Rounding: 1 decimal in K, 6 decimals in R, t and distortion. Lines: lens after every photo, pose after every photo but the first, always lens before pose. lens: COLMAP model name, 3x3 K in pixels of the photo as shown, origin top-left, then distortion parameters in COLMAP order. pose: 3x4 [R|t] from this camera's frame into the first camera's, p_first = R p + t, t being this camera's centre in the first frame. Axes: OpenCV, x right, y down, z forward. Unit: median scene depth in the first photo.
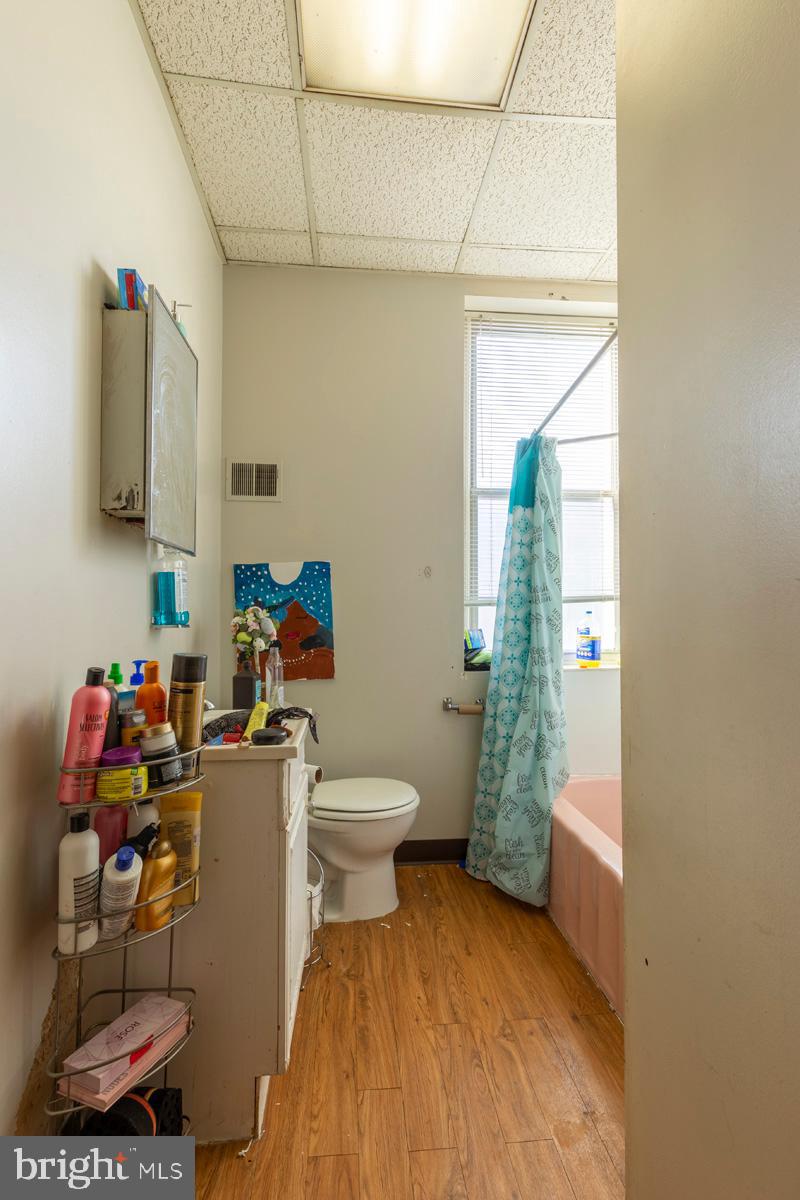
lens RADIAL K [[549.0, 0, 401.9], [0, 549.0, 601.2], [0, 0, 1]] dist [0.005045, -0.001807]
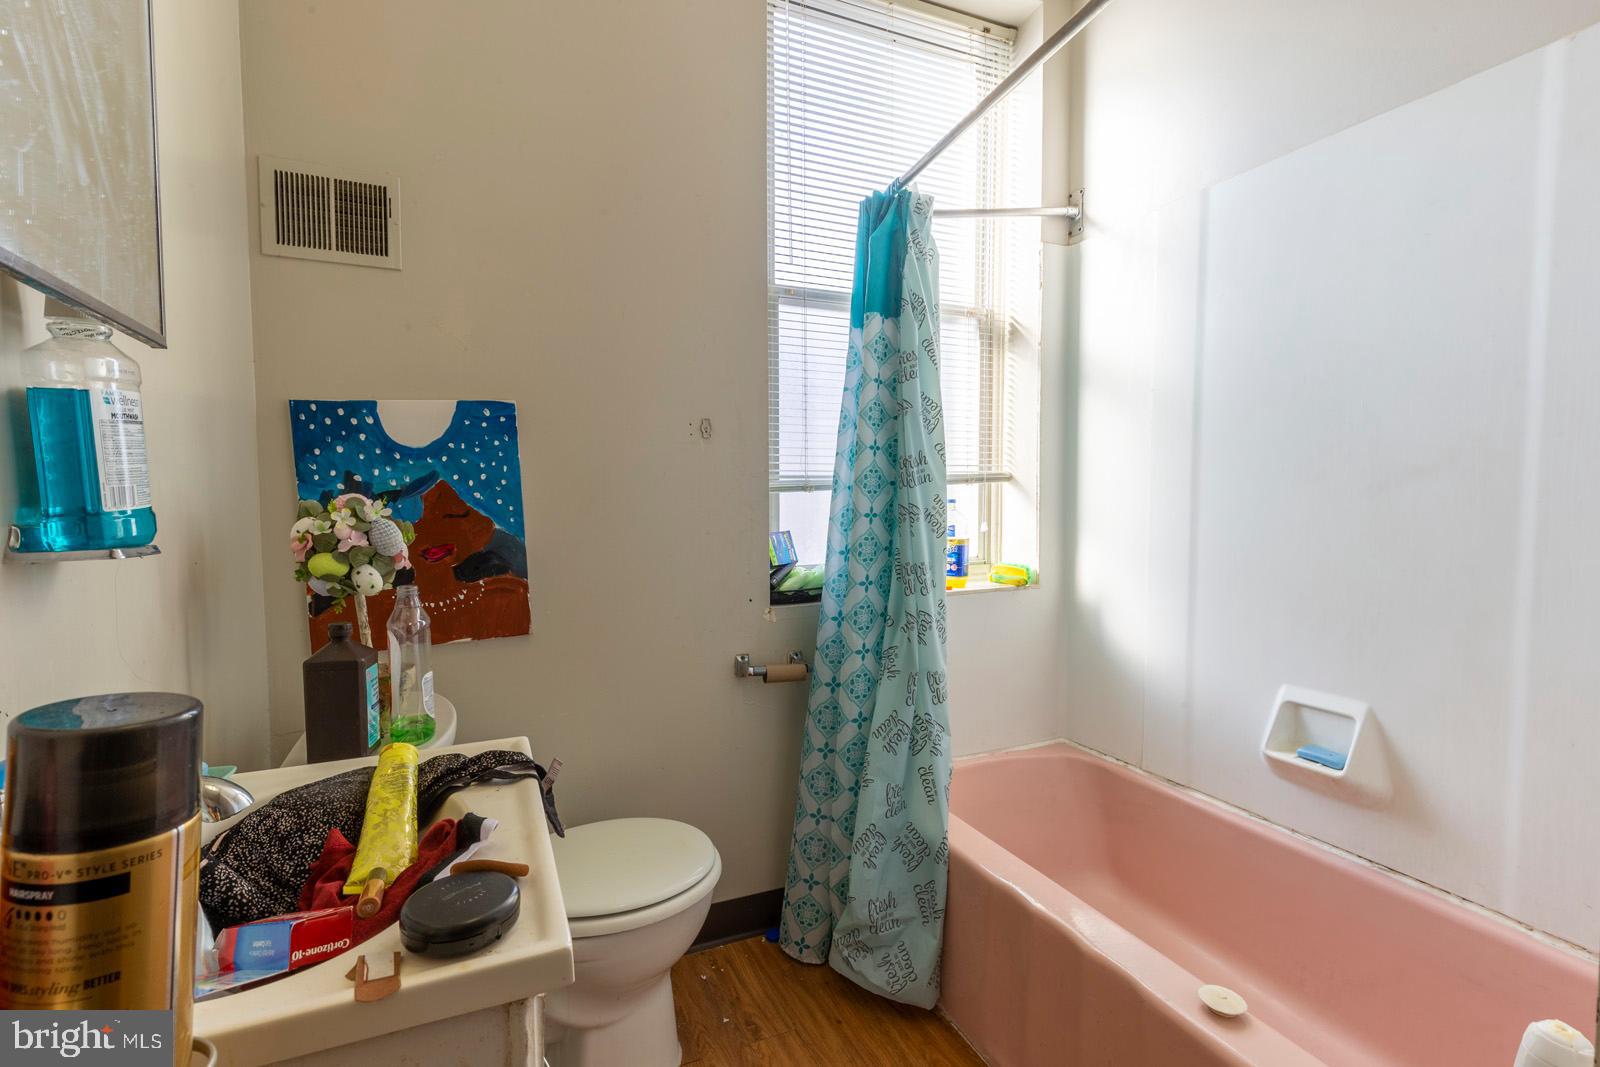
lens RADIAL K [[732.0, 0, 798.4], [0, 732.0, 535.1], [0, 0, 1]] dist [0.005045, -0.001807]
pose [[0.951338, -0.020238, 0.307485, -0.098863], [-0.001090, 0.997614, 0.069031, 0.001961], [-0.308148, -0.066007, 0.949046, 0.300791]]
